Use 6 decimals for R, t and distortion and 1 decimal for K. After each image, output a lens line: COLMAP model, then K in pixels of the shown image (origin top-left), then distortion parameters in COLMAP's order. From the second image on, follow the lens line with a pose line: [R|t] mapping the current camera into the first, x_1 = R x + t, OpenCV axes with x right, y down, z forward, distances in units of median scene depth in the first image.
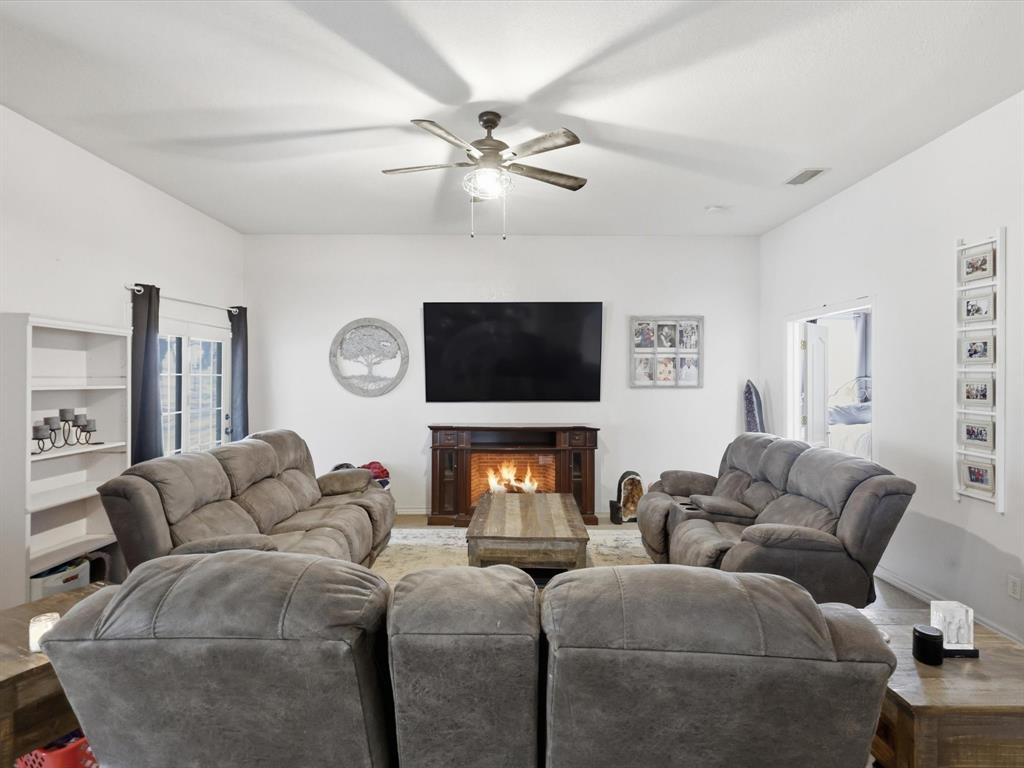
lens RADIAL K [[546.2, 0, 508.1], [0, 546.2, 378.6], [0, 0, 1]] dist [-0.003099, 0.004816]
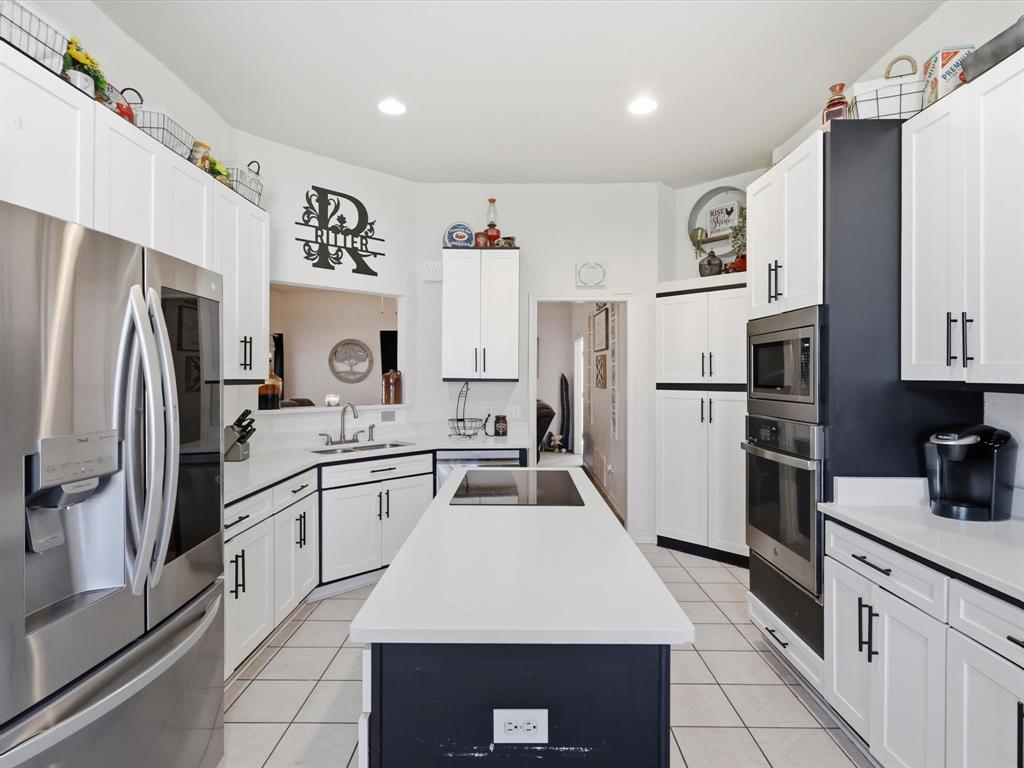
lens RADIAL K [[546.2, 0, 520.9], [0, 546.2, 377.9], [0, 0, 1]] dist [-0.003099, 0.004816]
pose [[0.999986, -0.001457, -0.005107, 0.314291], [0.001459, 0.999999, 0.000515, 0.016166], [0.005107, -0.000522, 0.999987, -0.789886]]
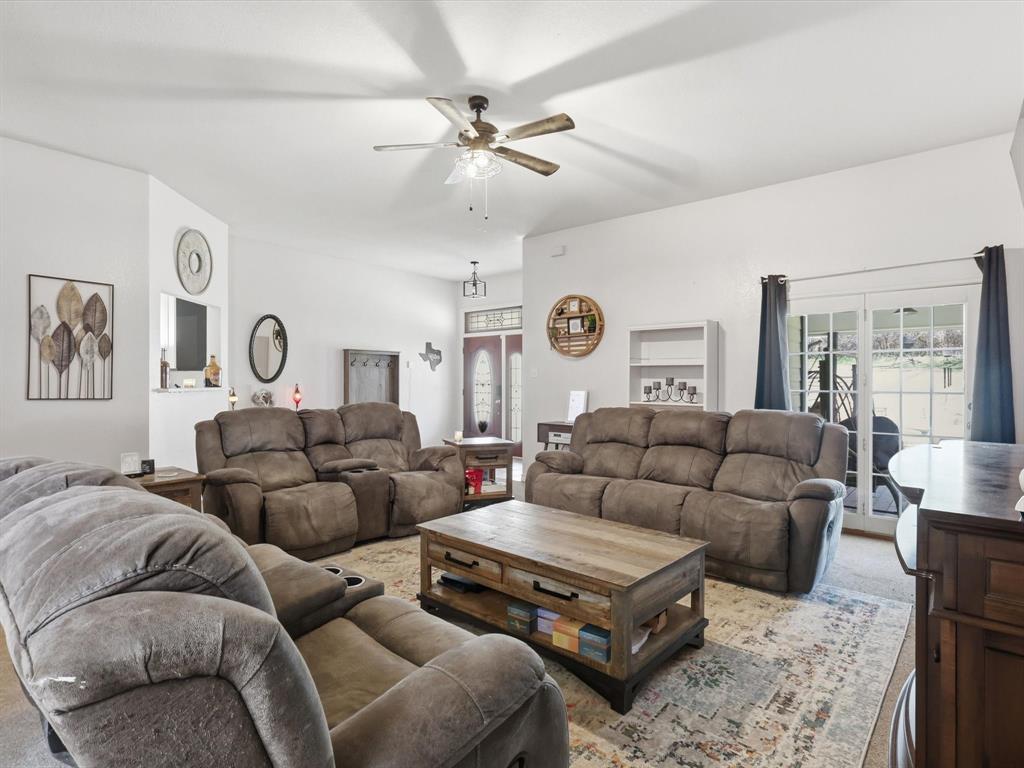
lens RADIAL K [[546.2, 0, 521.7], [0, 546.2, 381.8], [0, 0, 1]] dist [-0.003099, 0.004816]
pose [[-0.661365, 0.000229, -0.750064, 0.395527], [-0.002432, 0.999994, 0.002449, 0.037002], [0.750060, 0.003444, -0.661360, 0.995428]]
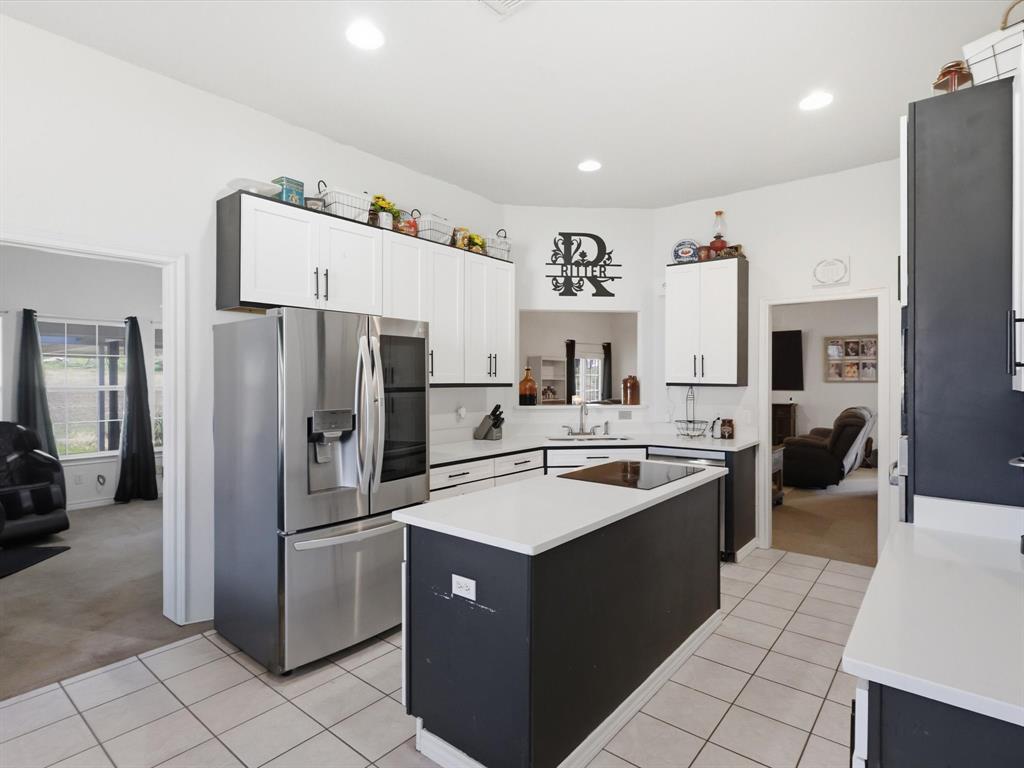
lens RADIAL K [[546.2, 0, 512.2], [0, 546.2, 381.1], [0, 0, 1]] dist [-0.003099, 0.004816]
pose [[0.775778, 0.001784, -0.631003, 0.531832], [-0.001117, 0.999998, 0.001454, 0.013345], [0.631005, -0.000423, 0.775779, -0.833933]]
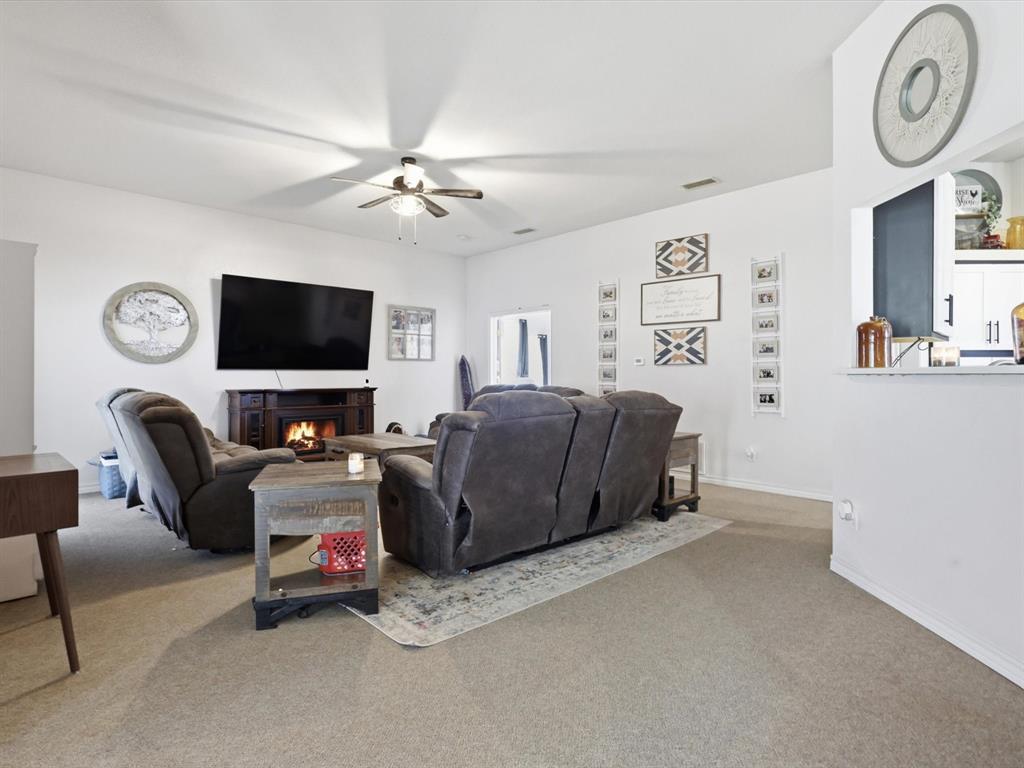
lens RADIAL K [[546.2, 0, 512.7], [0, 546.2, 376.1], [0, 0, 1]] dist [-0.003099, 0.004816]
pose [[0.721361, -0.001373, 0.692558, -0.472418], [0.003353, 0.999993, -0.001510, 0.060097], [-0.692552, 0.003411, 0.721360, -0.143524]]
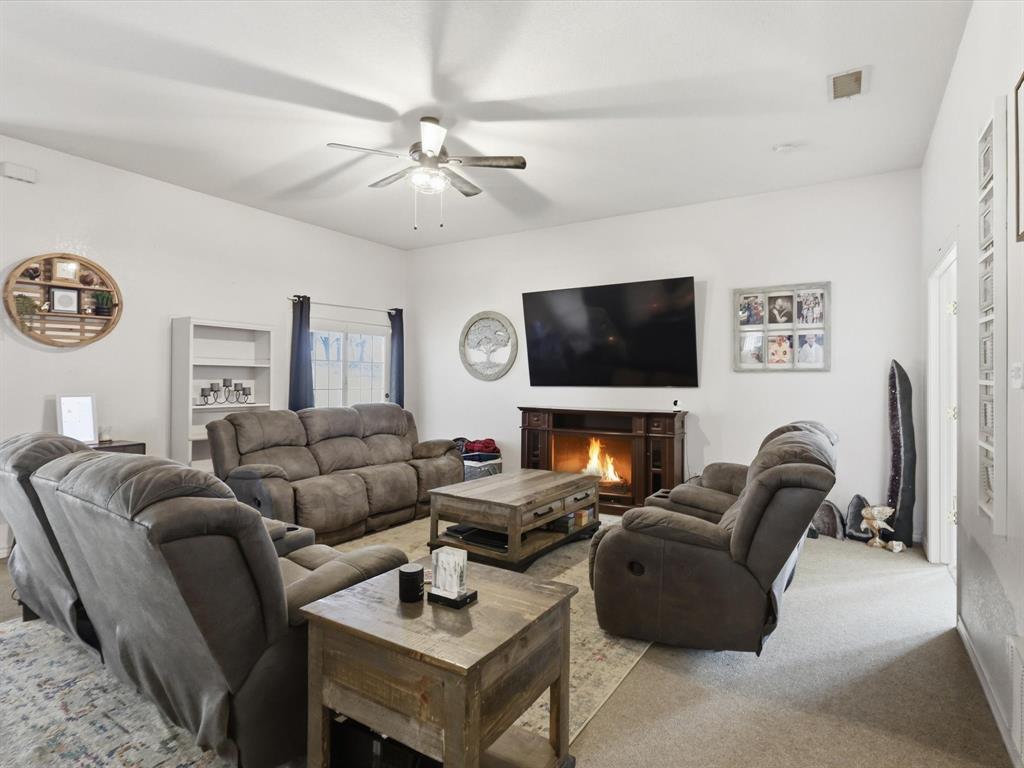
lens RADIAL K [[546.2, 0, 507.6], [0, 546.2, 378.7], [0, 0, 1]] dist [-0.003099, 0.004816]
pose [[0.843371, 0.001252, -0.537330, 0.395197], [-0.003542, 0.999989, -0.003230, 0.032846], [0.537319, 0.004628, 0.843366, 0.071185]]
